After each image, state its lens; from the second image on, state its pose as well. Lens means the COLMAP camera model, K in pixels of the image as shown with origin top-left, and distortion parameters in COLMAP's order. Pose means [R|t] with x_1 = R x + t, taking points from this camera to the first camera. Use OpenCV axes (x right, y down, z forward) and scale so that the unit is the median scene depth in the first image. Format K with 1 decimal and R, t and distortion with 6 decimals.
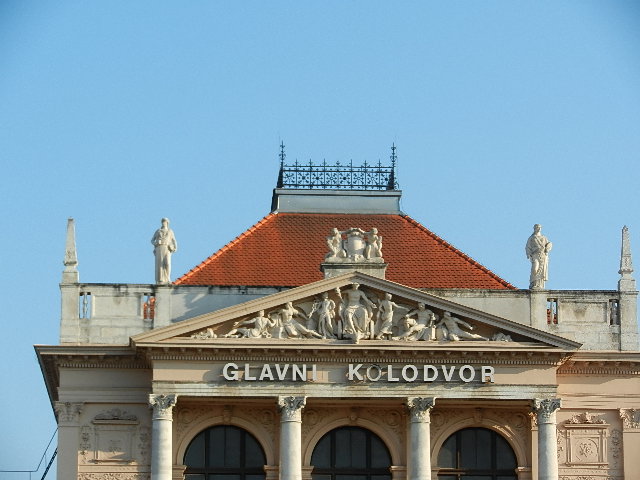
lens RADIAL K [[2288.7, 0, 321.2], [0, 2288.7, 239.8], [0, 0, 1]] dist [0.013086, 0.000000]
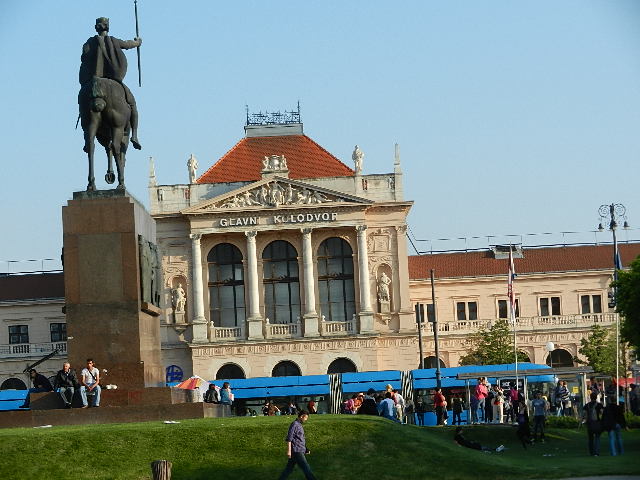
lens RADIAL K [[1974.0, 0, 320.2], [0, 1974.0, 240.4], [0, 0, 1]] dist [-0.064743, 0.000000]
pose [[0.997159, -0.058240, -0.047779, 0.150792], [0.064911, 0.986147, 0.152648, -0.220660], [0.038226, -0.155315, 0.987125, -0.965136]]
